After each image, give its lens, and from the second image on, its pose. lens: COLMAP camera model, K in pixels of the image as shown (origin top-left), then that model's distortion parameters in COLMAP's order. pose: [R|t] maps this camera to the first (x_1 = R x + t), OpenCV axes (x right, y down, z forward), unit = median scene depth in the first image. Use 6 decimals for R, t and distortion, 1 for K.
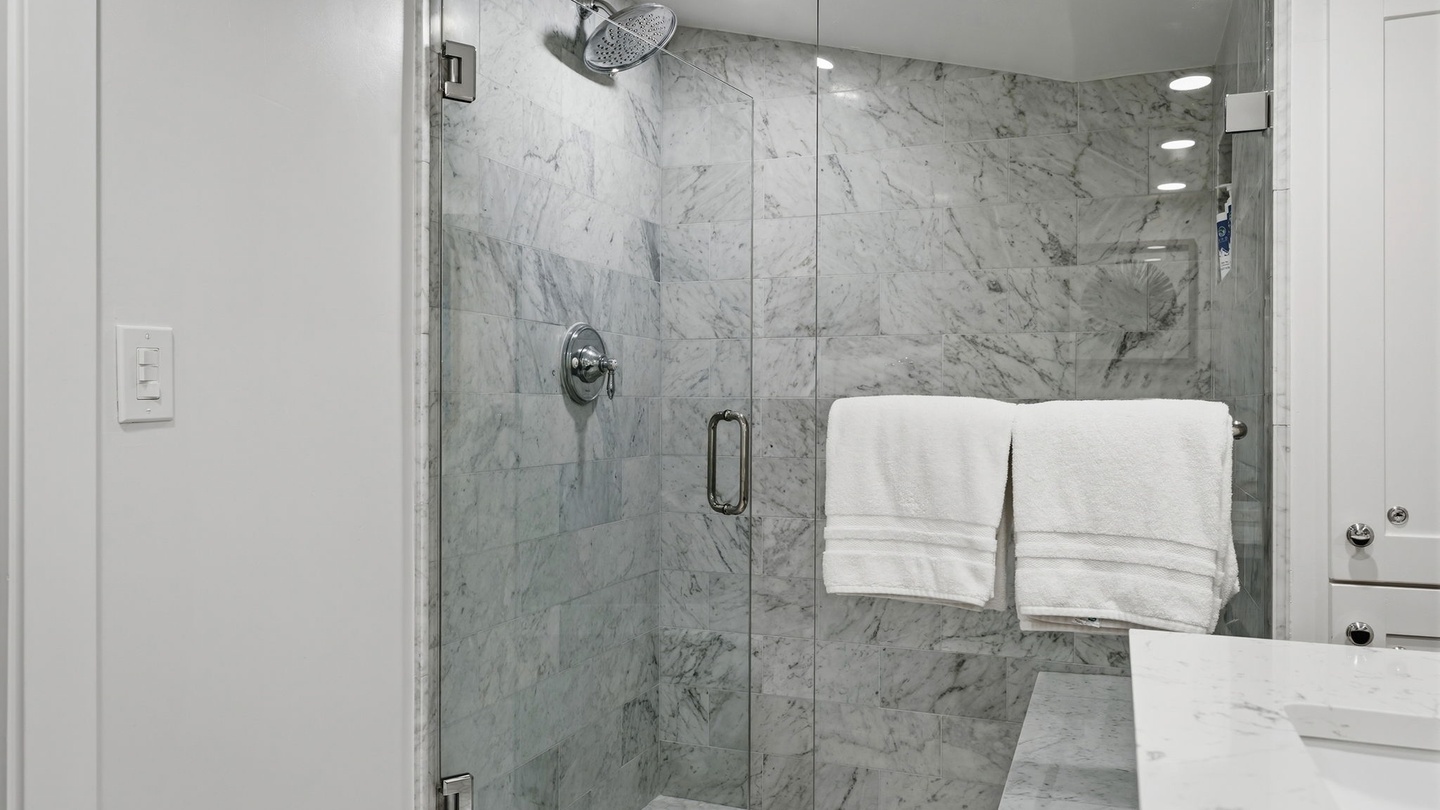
lens RADIAL K [[1028.7, 0, 720.0], [0, 1028.7, 408.1], [0, 0, 1]] dist [0.010733, -0.001146]
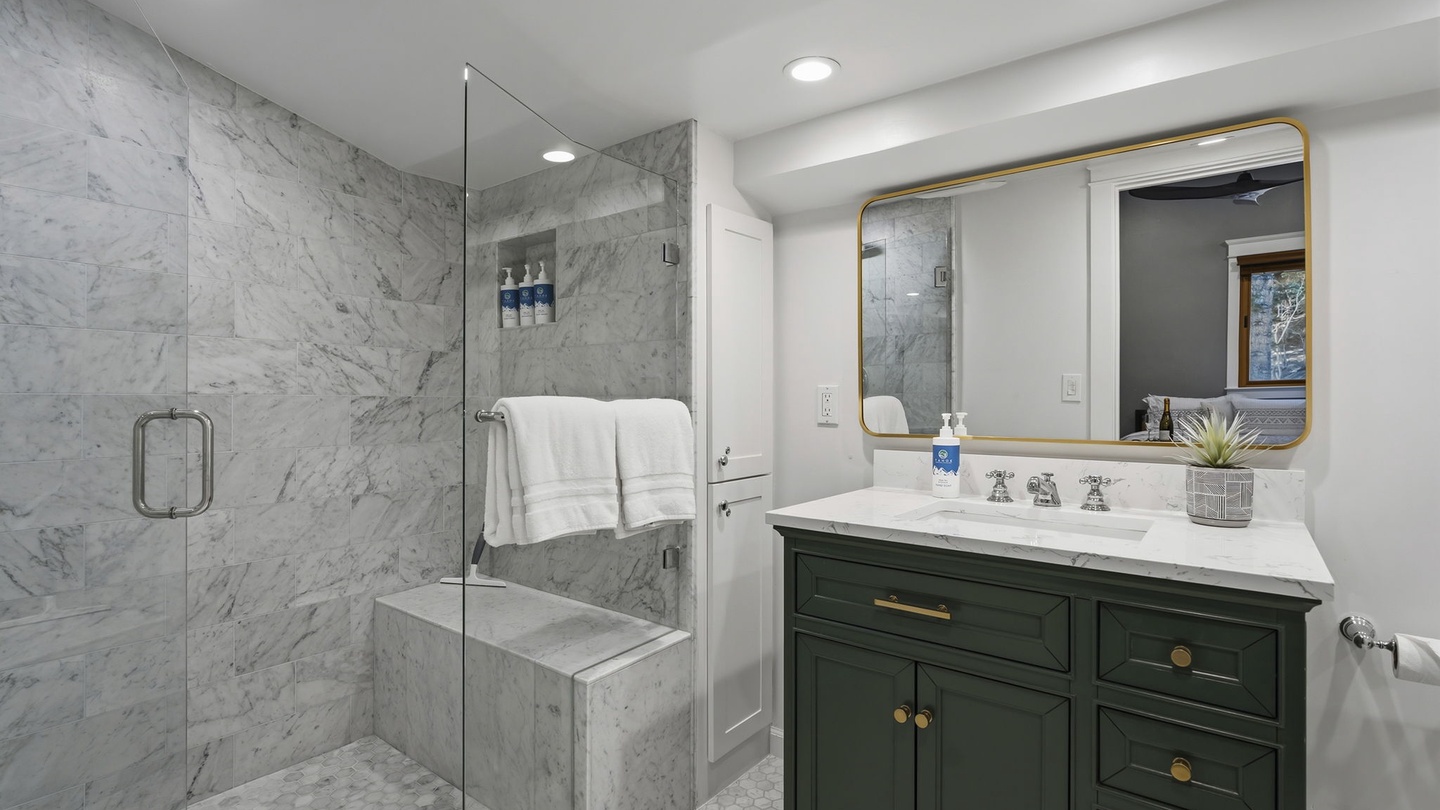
lens RADIAL K [[673.8, 0, 720.4], [0, 673.8, 398.2], [0, 0, 1]] dist [0.001524, 0.002951]
pose [[0.295905, -0.001523, 0.955216, -0.385310], [0.003019, 0.999995, 0.000659, -0.005120], [-0.955213, 0.002689, 0.295908, 0.297316]]
